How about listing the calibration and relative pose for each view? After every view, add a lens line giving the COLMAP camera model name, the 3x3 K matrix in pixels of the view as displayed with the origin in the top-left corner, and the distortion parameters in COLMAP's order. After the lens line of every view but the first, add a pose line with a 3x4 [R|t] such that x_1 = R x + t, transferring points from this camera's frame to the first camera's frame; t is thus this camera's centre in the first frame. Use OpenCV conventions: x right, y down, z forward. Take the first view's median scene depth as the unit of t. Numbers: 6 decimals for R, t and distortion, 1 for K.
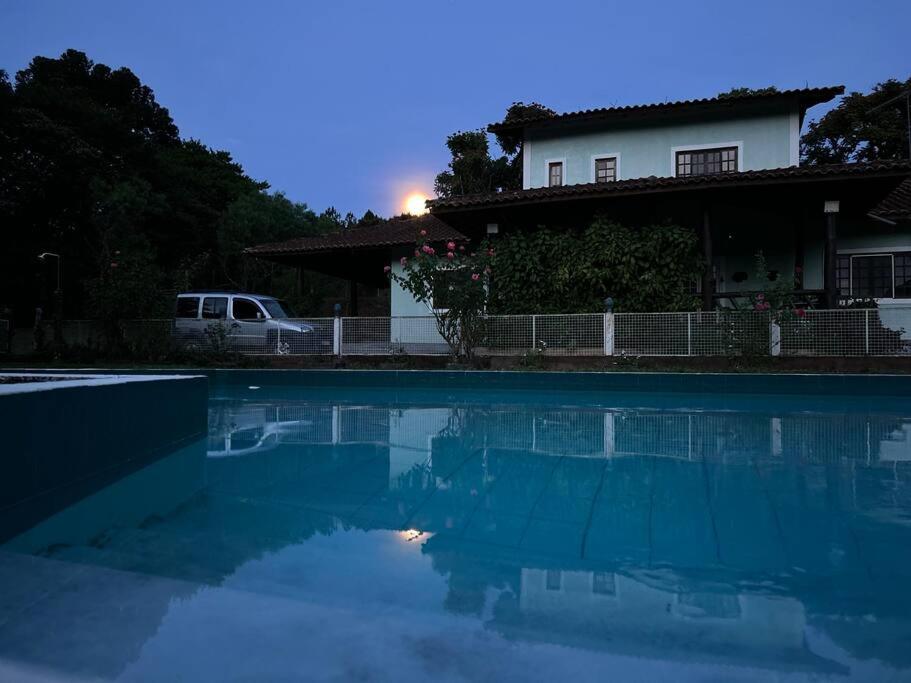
lens RADIAL K [[686.4, 0, 451.9], [0, 686.4, 353.4], [0, 0, 1]] dist [0.052606, -0.060843]
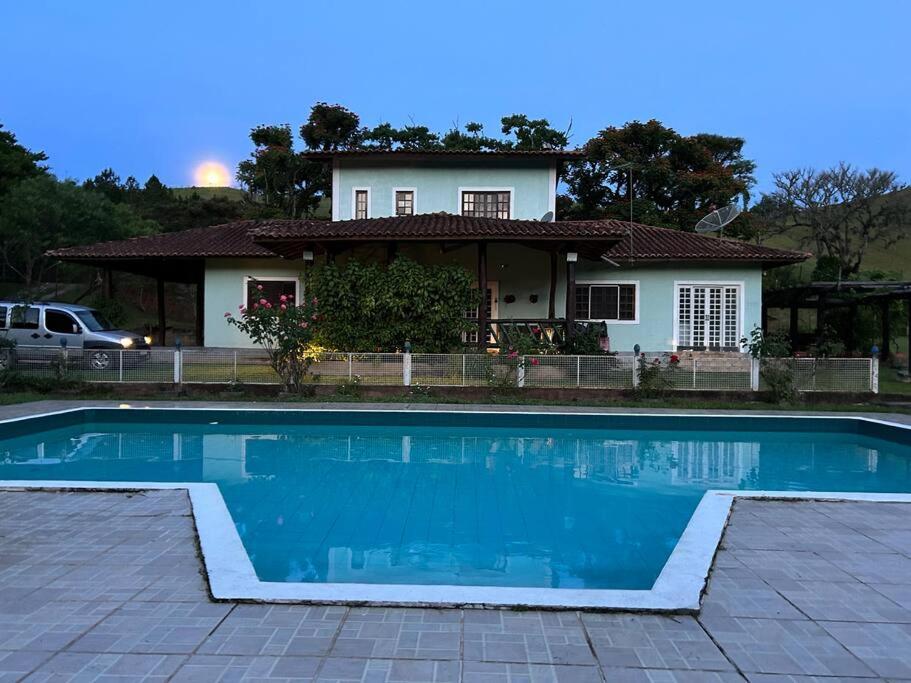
lens RADIAL K [[686.4, 0, 449.6], [0, 686.4, 349.2], [0, 0, 1]] dist [0.052606, -0.060843]
pose [[0.958920, 0.001873, 0.283672, -0.036482], [-0.010258, 0.999553, 0.028076, -0.057191], [-0.283492, -0.029833, 0.958510, -0.154150]]
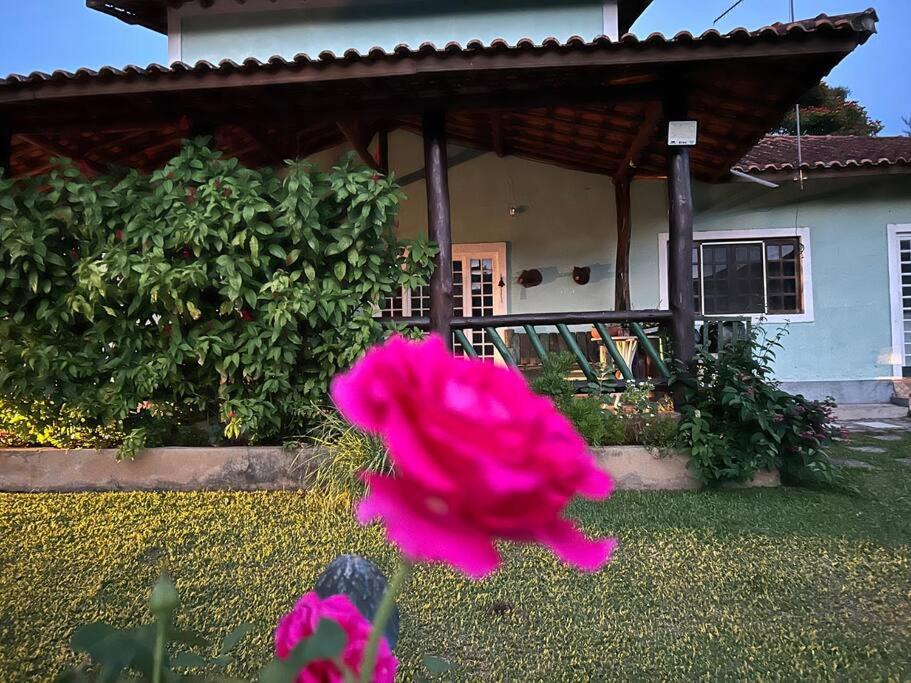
lens RADIAL K [[686.4, 0, 451.5], [0, 686.4, 337.0], [0, 0, 1]] dist [0.052606, -0.060843]
pose [[0.976606, -0.019562, 0.214145, 0.235442], [0.021842, 0.999727, -0.008287, -0.059790], [-0.213925, 0.012770, 0.976767, 0.465590]]
